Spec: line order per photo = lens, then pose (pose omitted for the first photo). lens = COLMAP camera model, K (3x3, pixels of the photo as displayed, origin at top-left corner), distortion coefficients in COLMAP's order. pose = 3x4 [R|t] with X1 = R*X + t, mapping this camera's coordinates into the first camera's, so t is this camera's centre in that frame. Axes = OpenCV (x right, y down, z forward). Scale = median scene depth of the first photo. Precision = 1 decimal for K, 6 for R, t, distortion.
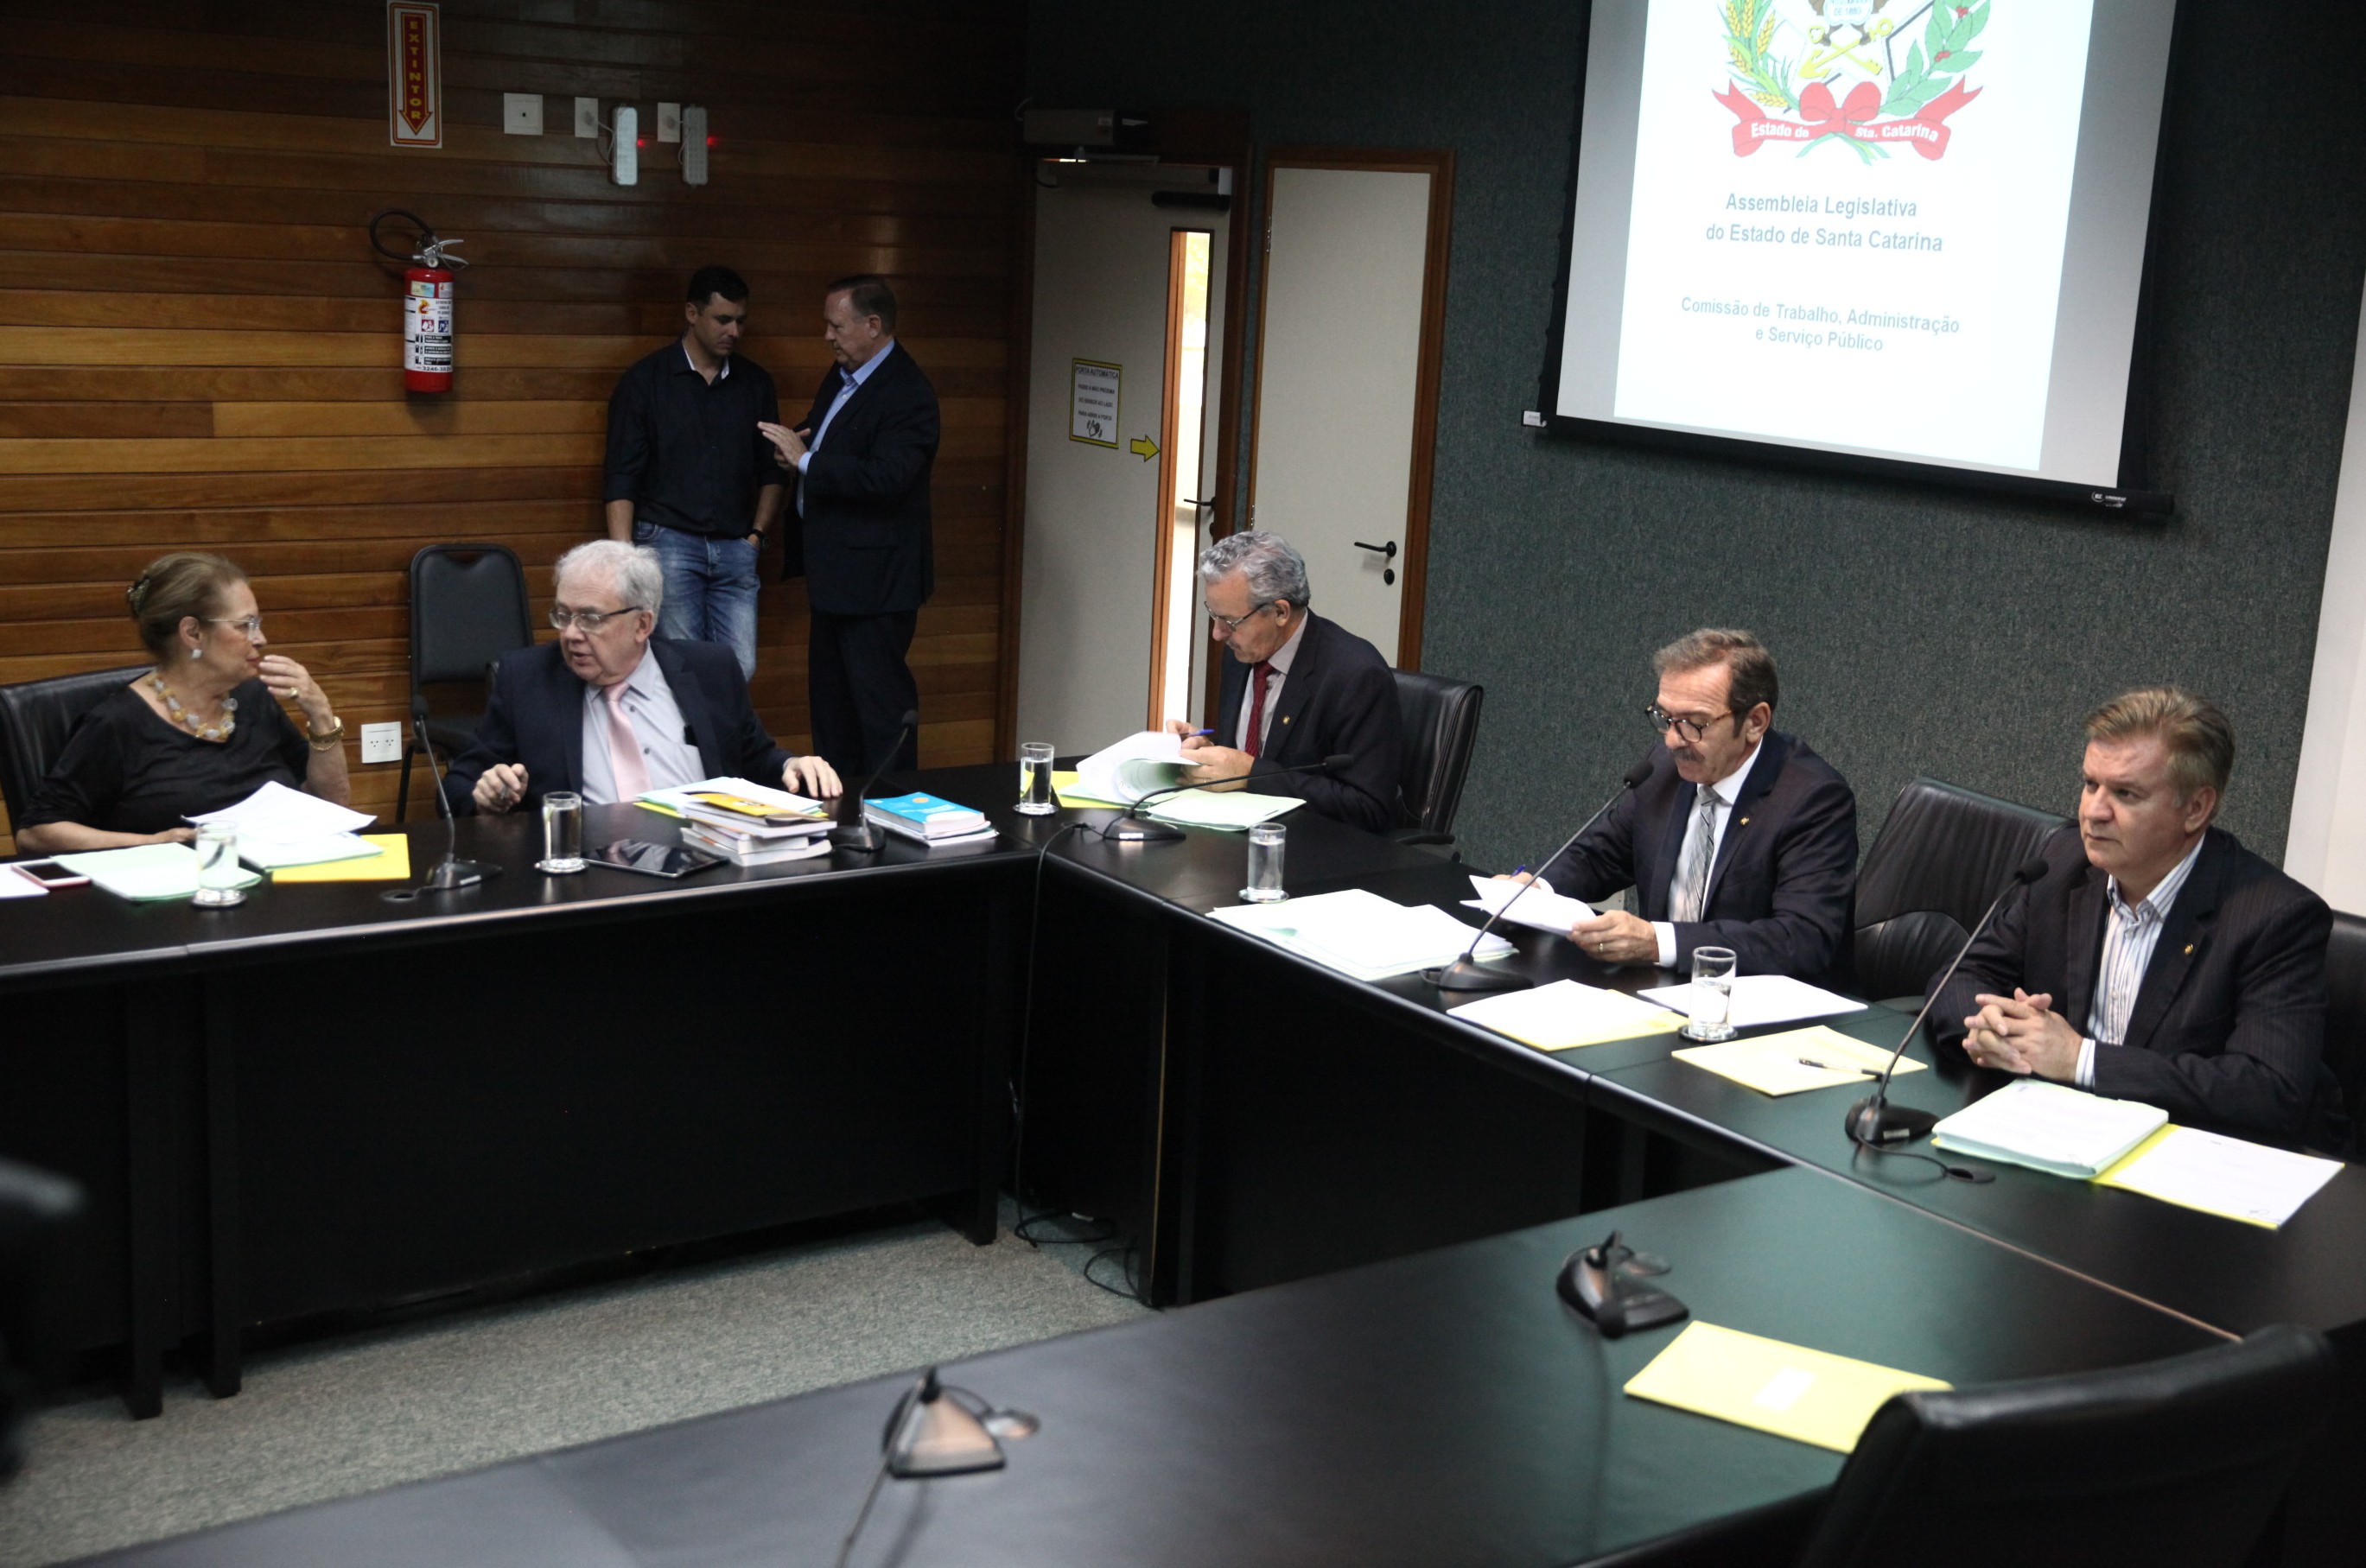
lens RADIAL K [[2758.3, 0, 1183.0], [0, 2758.3, 784.0], [0, 0, 1]] dist [0.083444, 0.027666]
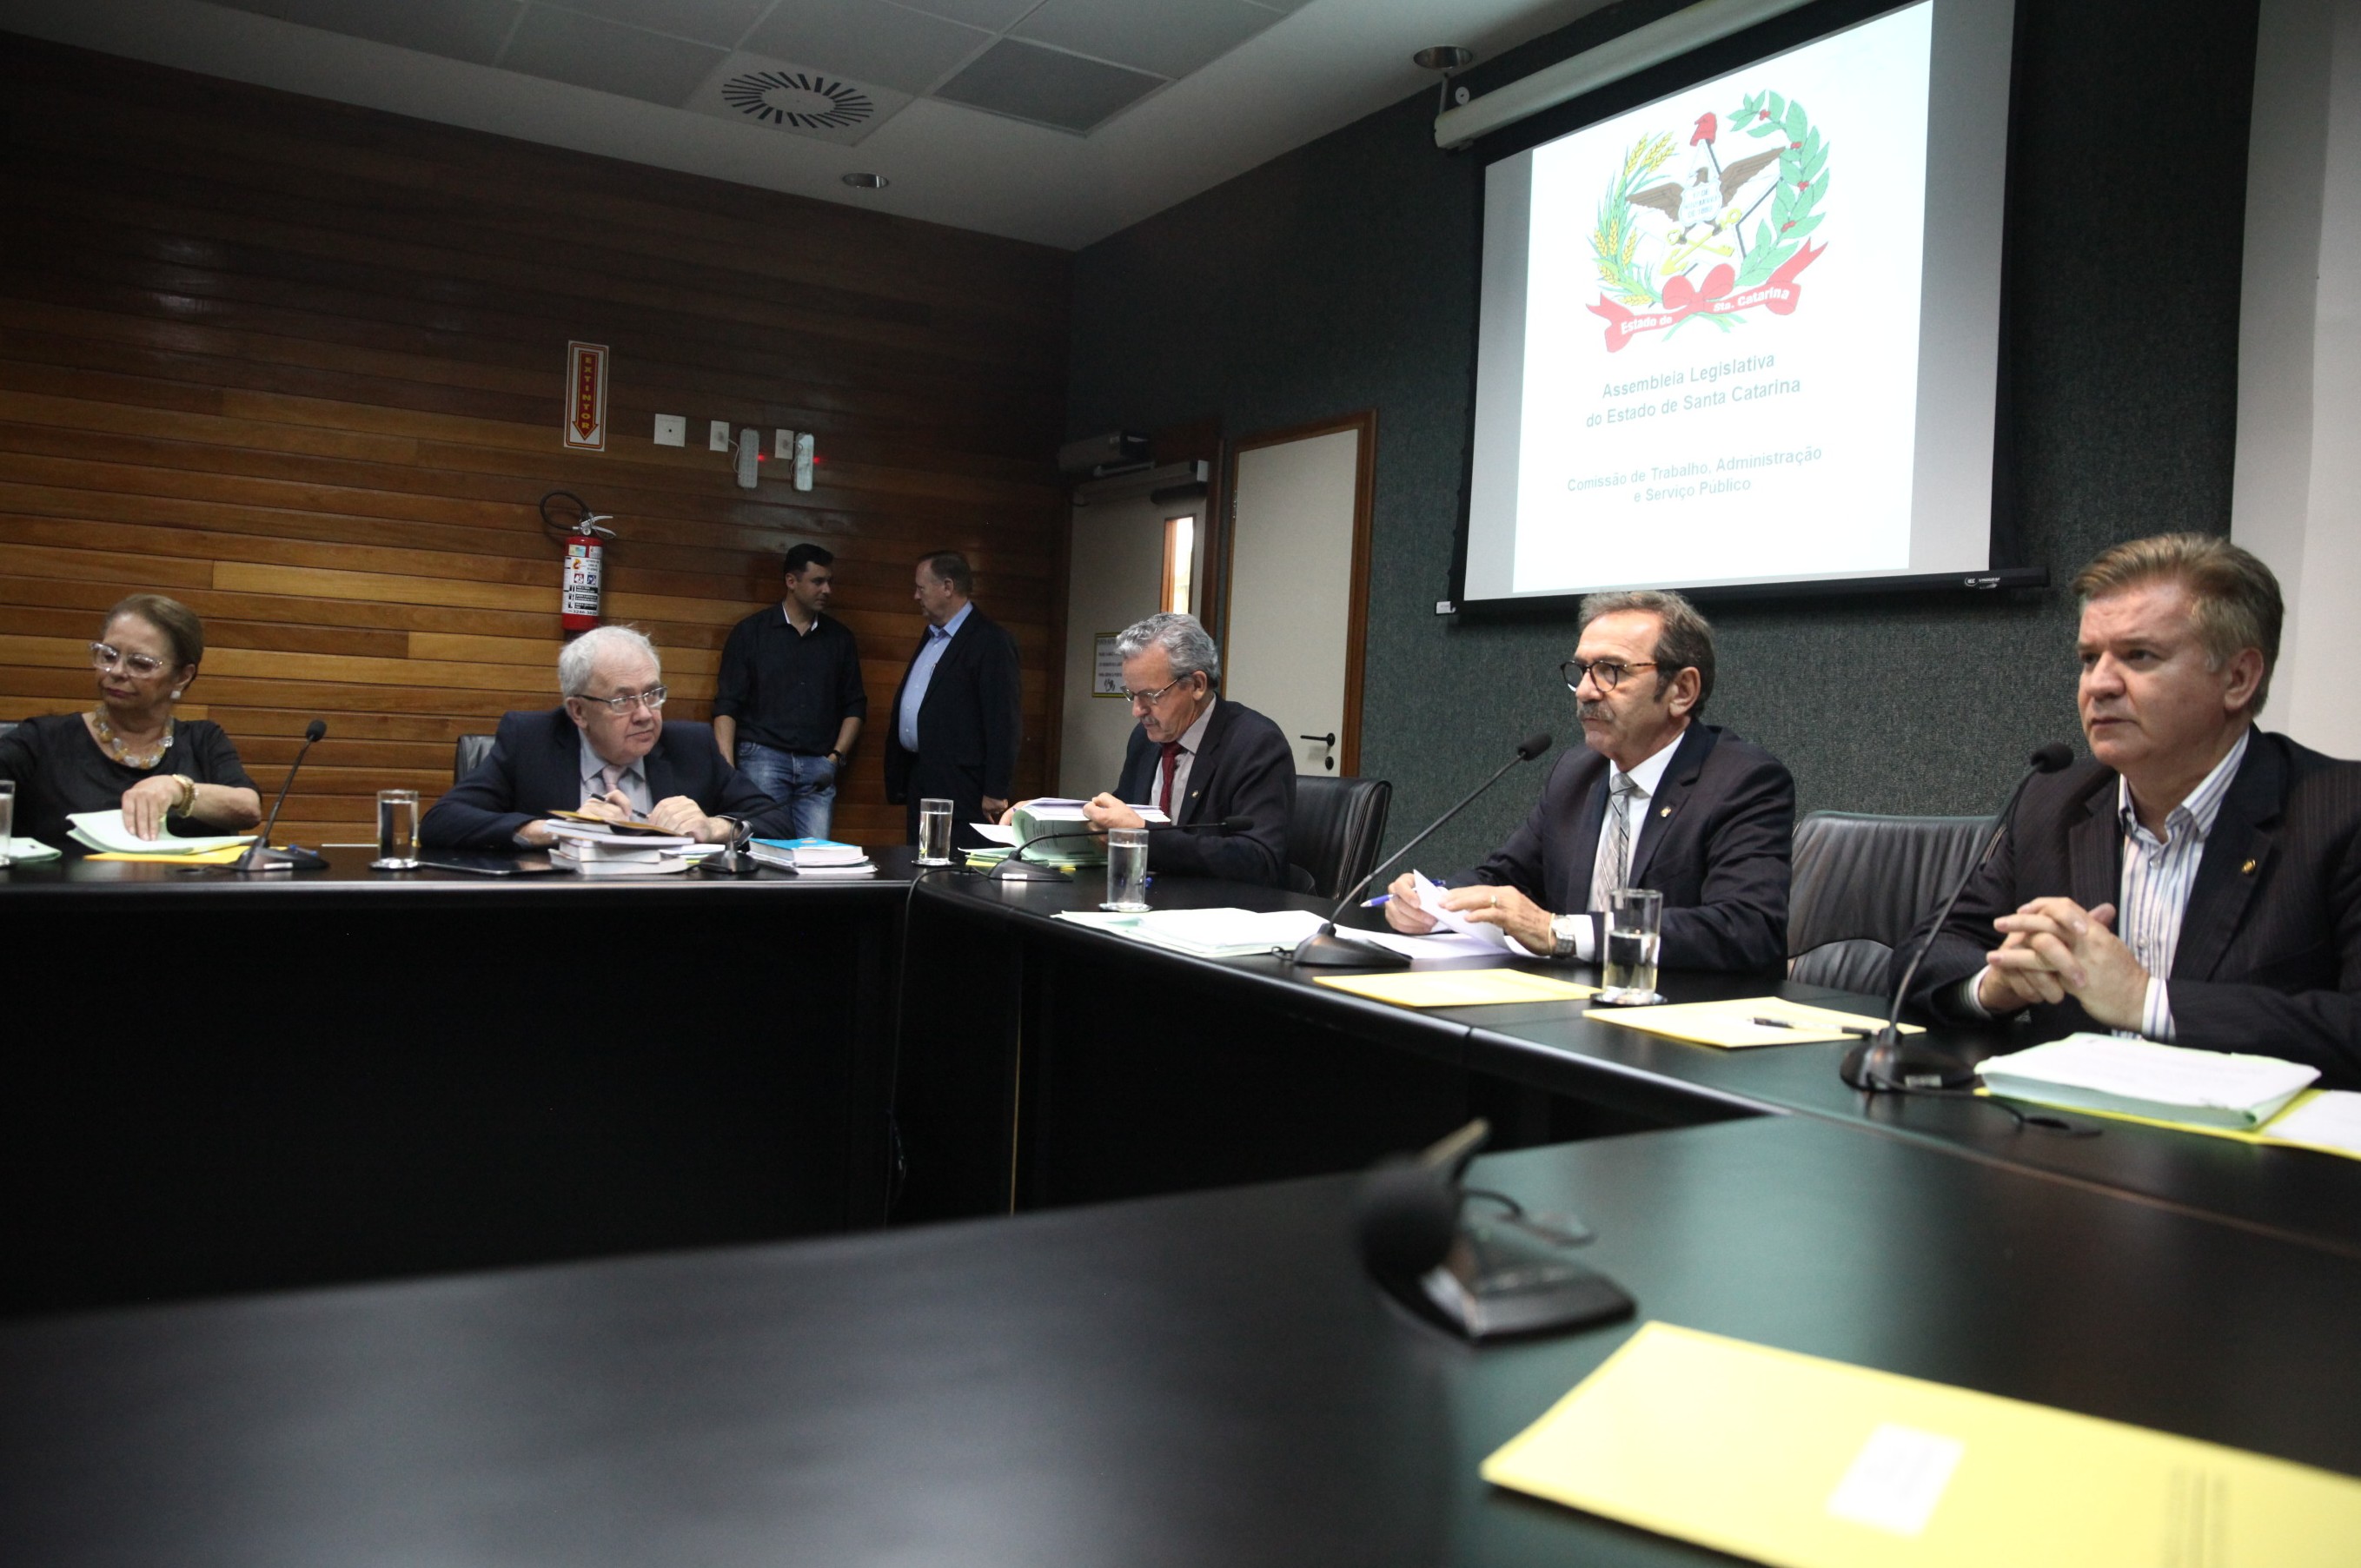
lens RADIAL K [[1675.6, 0, 1156.0], [0, 1675.6, 769.8], [0, 0, 1]] dist [-0.070529, 0.057985]
pose [[0.997496, 0.003767, -0.070621, 0.061468], [-0.017388, 0.980993, -0.193264, 0.082045], [0.068550, 0.194008, 0.978602, 0.350378]]
